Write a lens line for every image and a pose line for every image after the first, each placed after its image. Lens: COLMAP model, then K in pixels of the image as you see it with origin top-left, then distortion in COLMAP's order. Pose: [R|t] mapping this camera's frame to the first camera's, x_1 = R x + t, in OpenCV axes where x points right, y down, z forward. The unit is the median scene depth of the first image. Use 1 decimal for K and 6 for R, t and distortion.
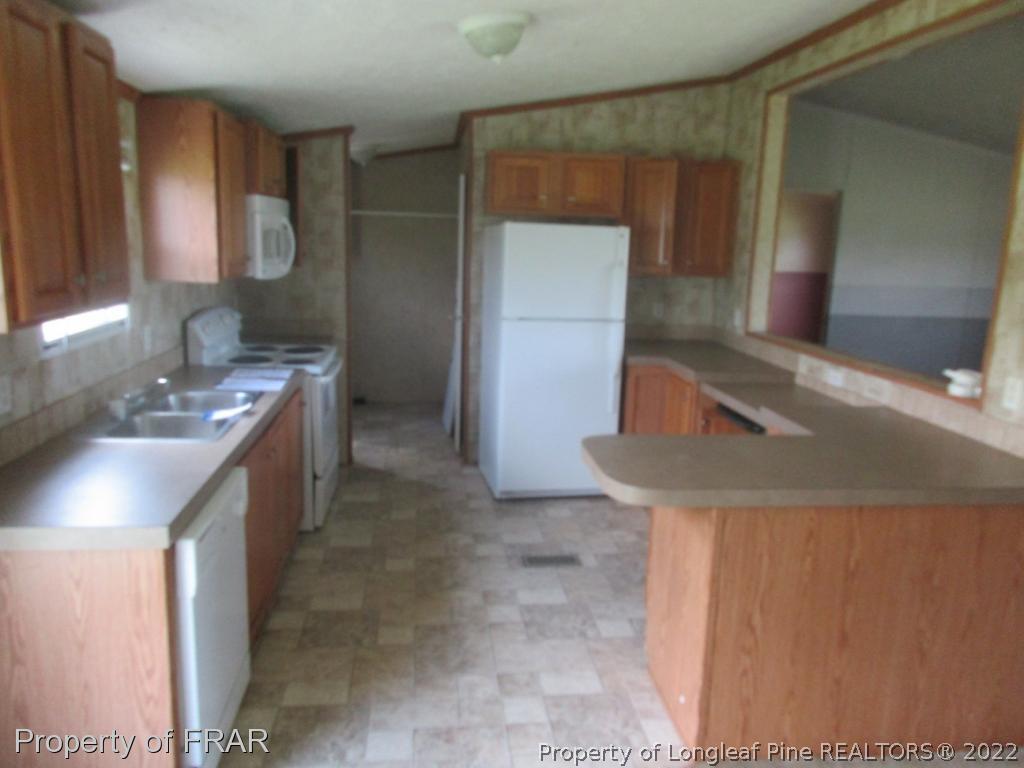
lens RADIAL K [[765.2, 0, 510.4], [0, 765.2, 385.9], [0, 0, 1]] dist [0.006272, 0.007286]
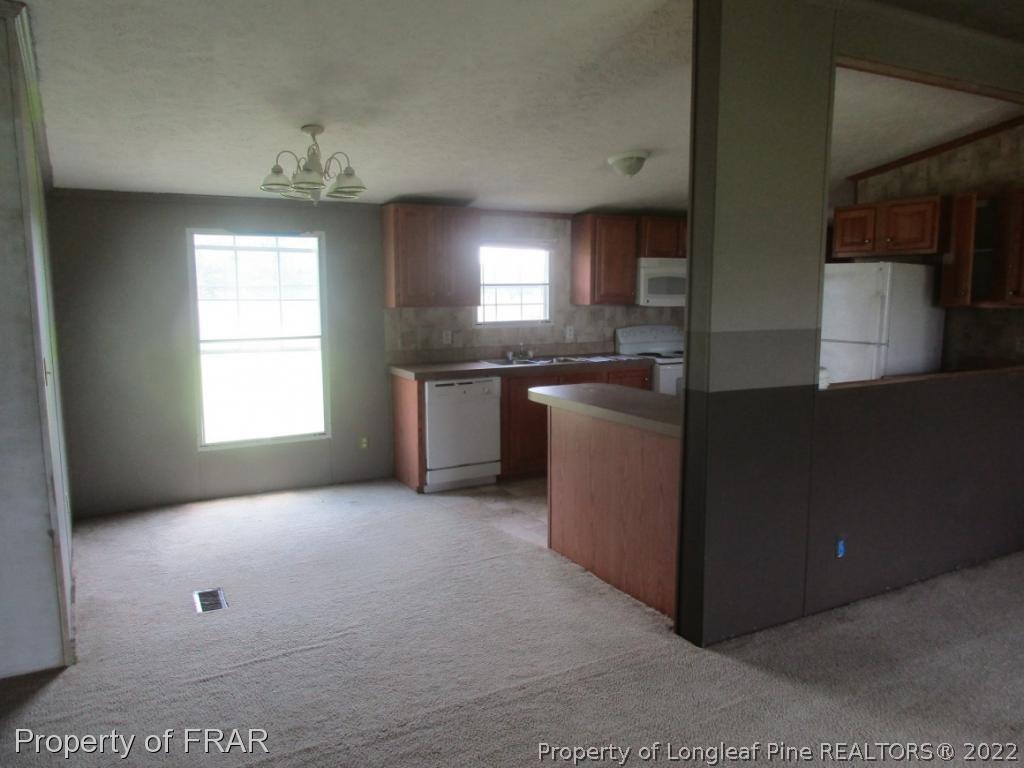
lens RADIAL K [[765.2, 0, 511.3], [0, 765.2, 382.9], [0, 0, 1]] dist [0.006272, 0.007286]
pose [[0.374476, 0.084110, -0.923414, 1.202390], [-0.166474, 0.985794, 0.022281, 0.044384], [0.912170, 0.145381, 0.383159, 0.096306]]
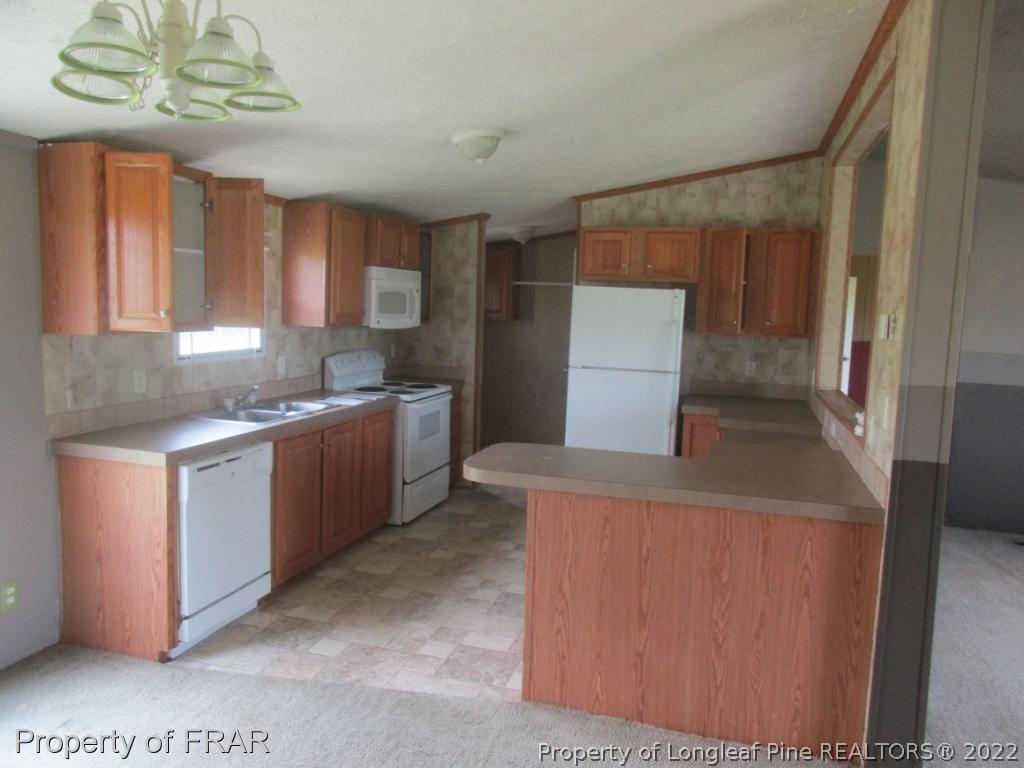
lens RADIAL K [[765.2, 0, 511.8], [0, 765.2, 384.8], [0, 0, 1]] dist [0.006272, 0.007286]
pose [[0.918917, 0.040032, -0.392413, 0.438507], [-0.080006, 0.993074, -0.086041, 0.057154], [0.386251, 0.110460, 0.915756, -0.129201]]
